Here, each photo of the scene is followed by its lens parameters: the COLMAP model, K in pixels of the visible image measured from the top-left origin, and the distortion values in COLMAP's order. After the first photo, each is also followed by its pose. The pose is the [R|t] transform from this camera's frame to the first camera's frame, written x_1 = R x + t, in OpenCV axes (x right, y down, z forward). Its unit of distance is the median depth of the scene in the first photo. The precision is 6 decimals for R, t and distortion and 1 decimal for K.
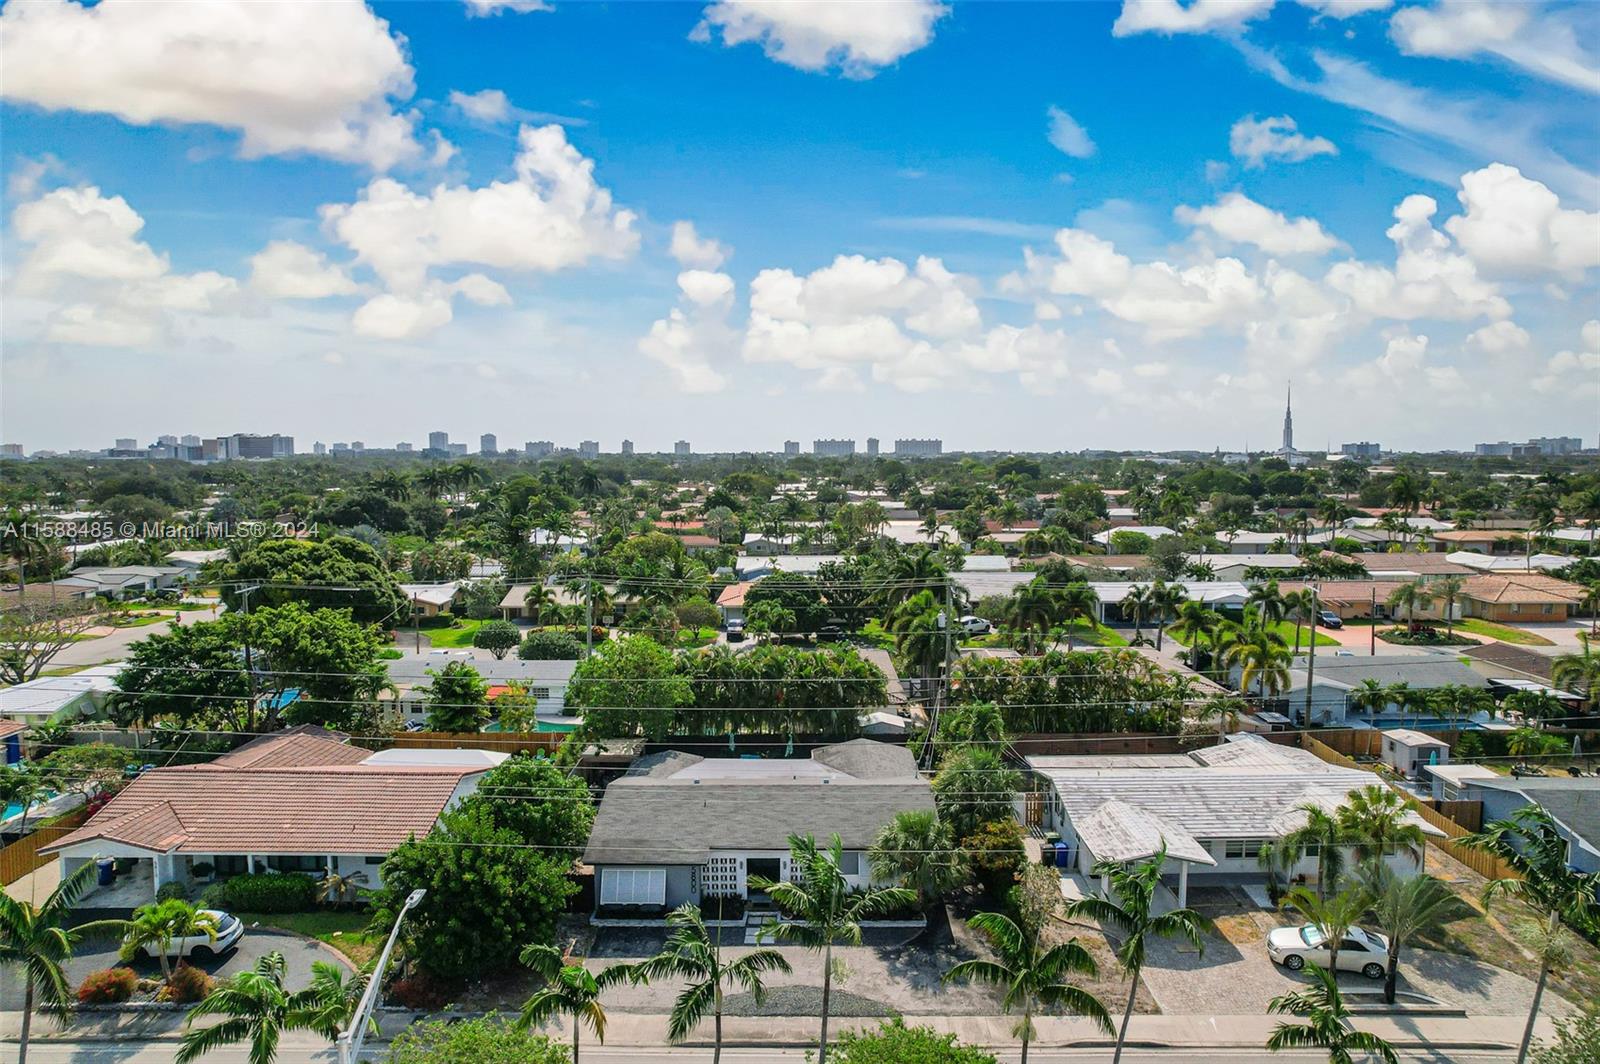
lens RADIAL K [[1008.5, 0, 800.0], [0, 1008.5, 532.0], [0, 0, 1]] dist [-0.039299, 0.000118]
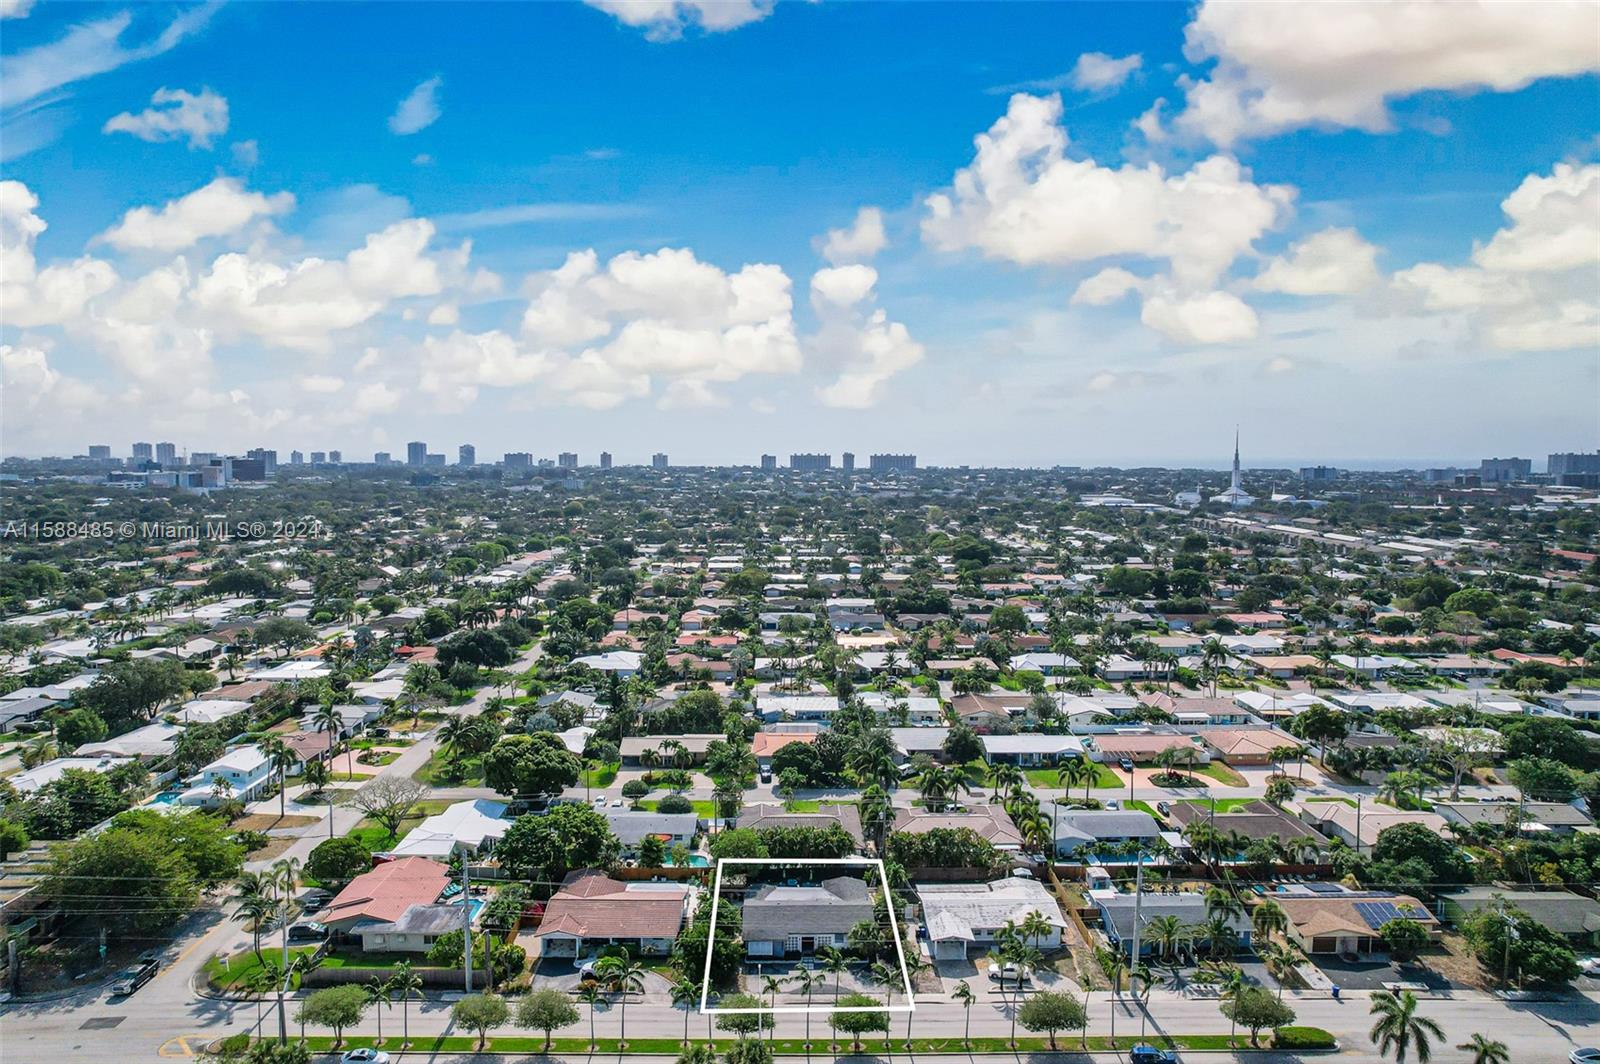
lens RADIAL K [[1008.5, 0, 800.0], [0, 1008.5, 532.0], [0, 0, 1]] dist [-0.039299, 0.000118]
pose [[0.999694, 0.003793, 0.024450, -0.107150], [-0.003630, 0.999971, -0.006739, -0.615072], [-0.024474, 0.006648, 0.999678, -1.398876]]
